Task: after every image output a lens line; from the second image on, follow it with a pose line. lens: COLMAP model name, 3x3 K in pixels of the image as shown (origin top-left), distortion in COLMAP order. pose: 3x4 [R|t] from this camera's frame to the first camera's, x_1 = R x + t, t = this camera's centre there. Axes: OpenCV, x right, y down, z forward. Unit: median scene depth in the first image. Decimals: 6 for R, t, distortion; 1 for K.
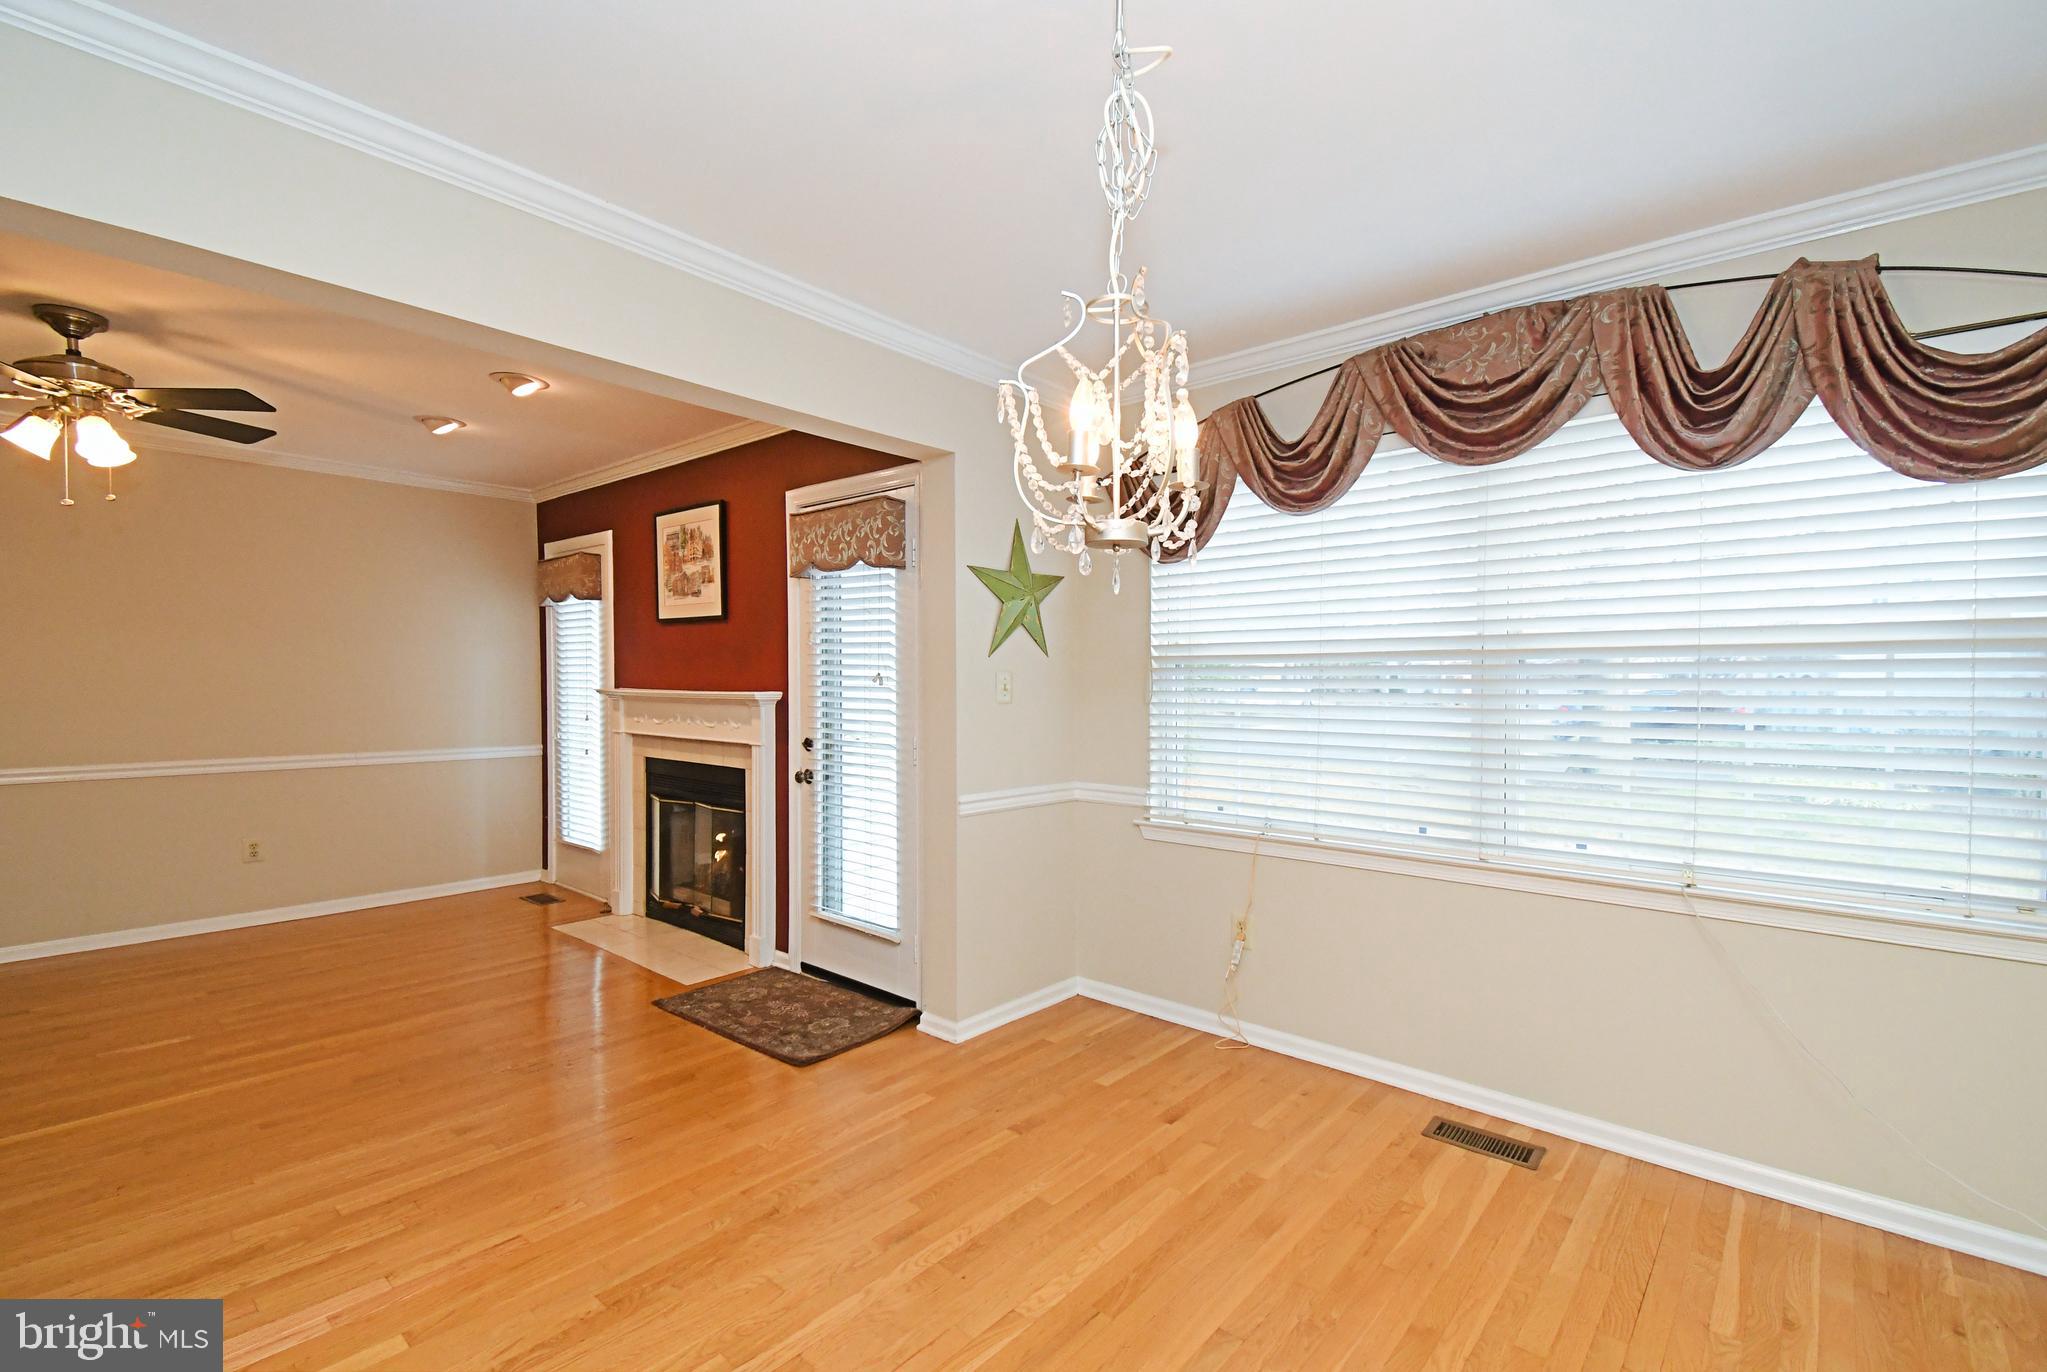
lens RADIAL K [[893.7, 0, 1092.3], [0, 893.7, 705.5], [0, 0, 1]] dist [0.016969, -0.001631]
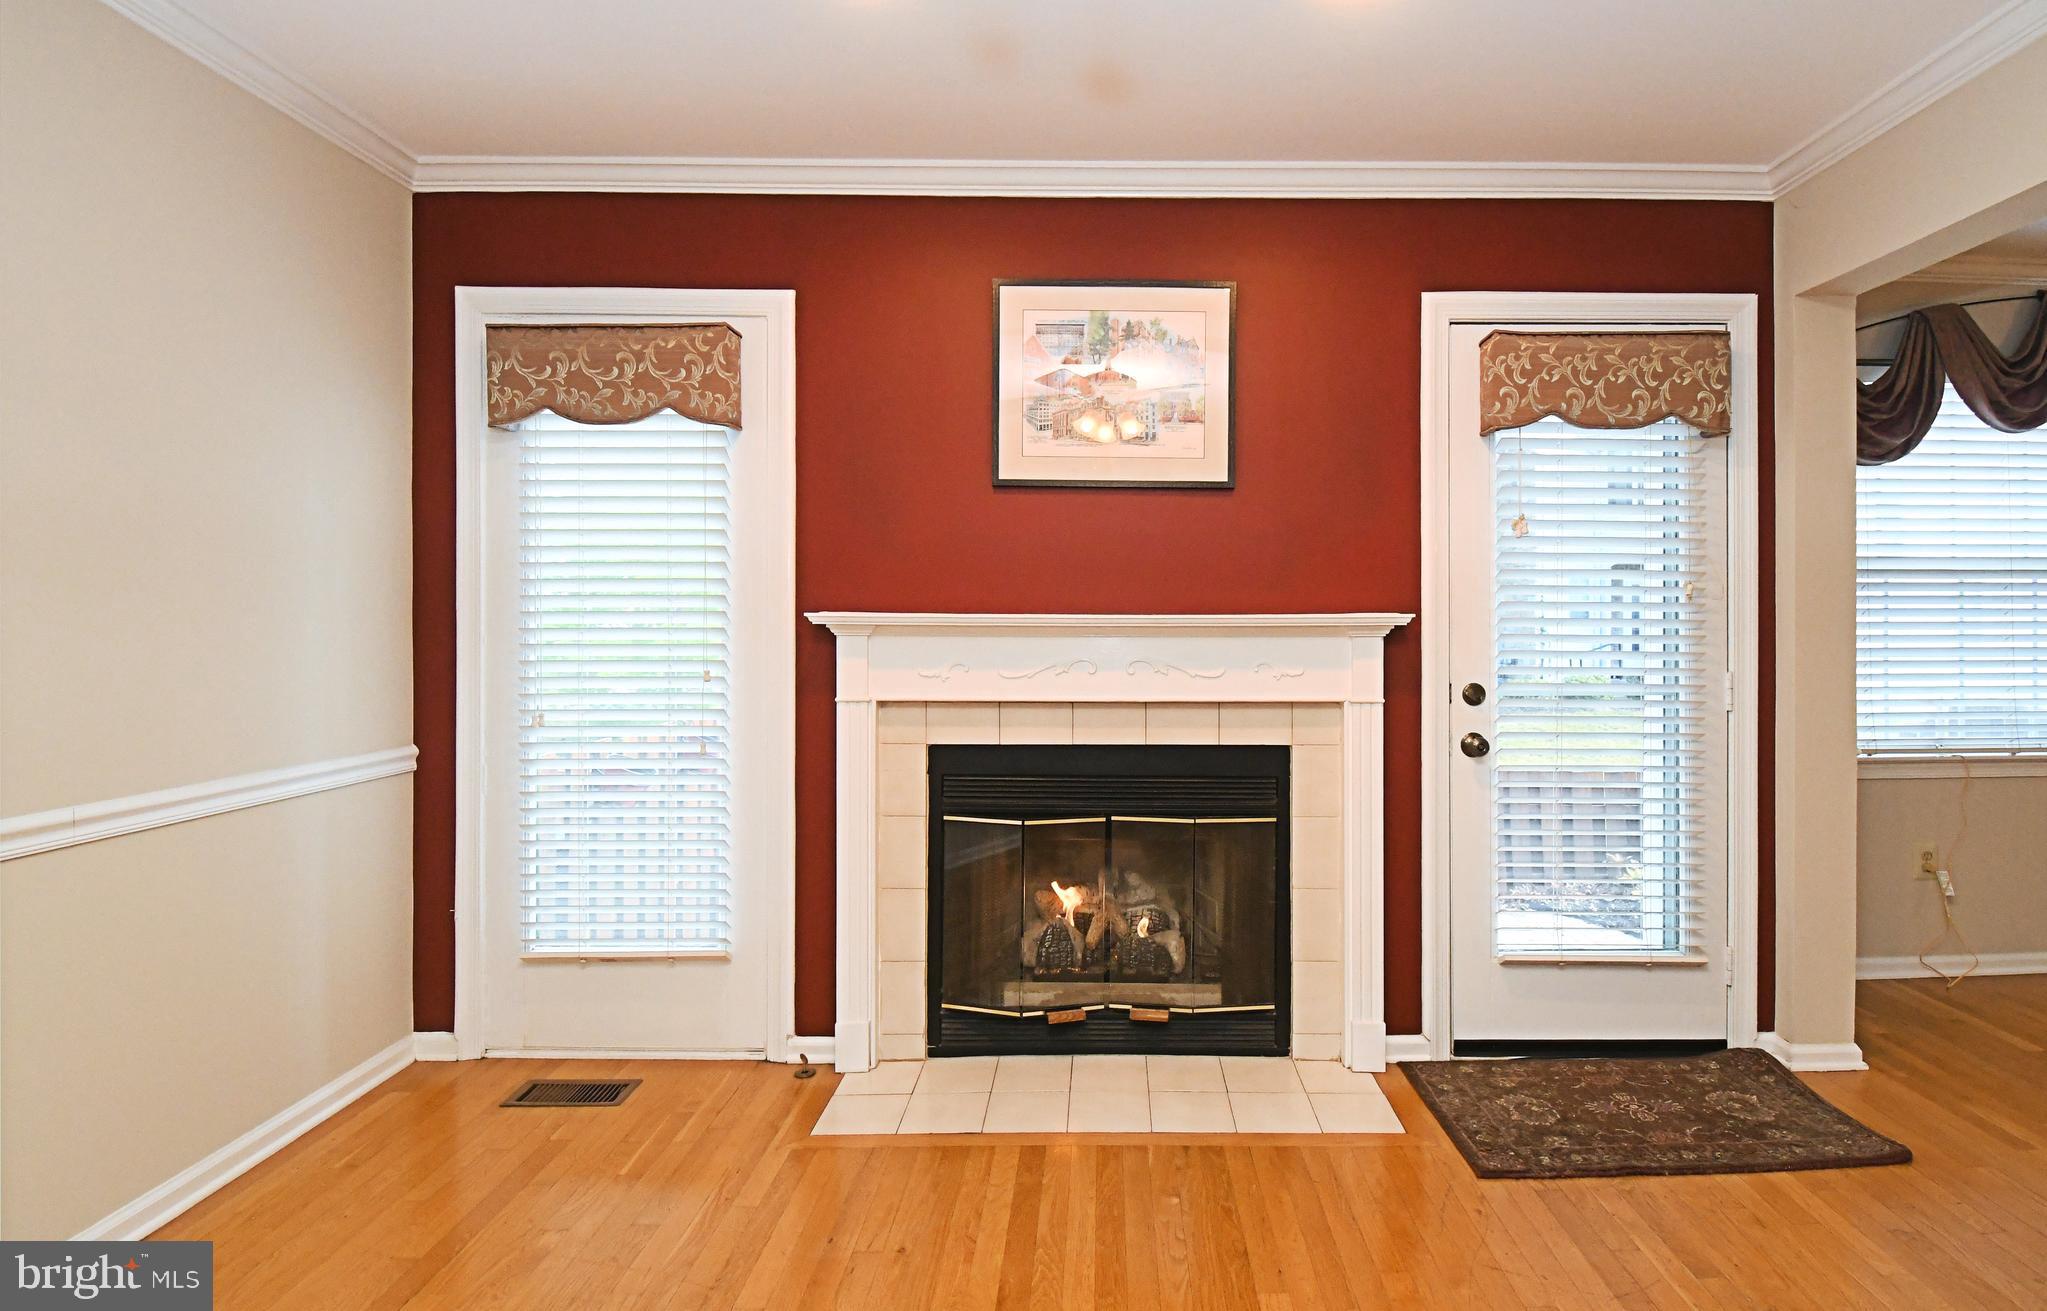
lens RADIAL K [[989.7, 0, 1088.1], [0, 989.7, 630.6], [0, 0, 1]] dist [-0.010274, -0.002378]
pose [[0.776665, -0.018527, 0.629641, -1.105924], [0.019998, 0.999789, 0.004751, -0.013123], [-0.629596, 0.008901, 0.776872, 0.715507]]
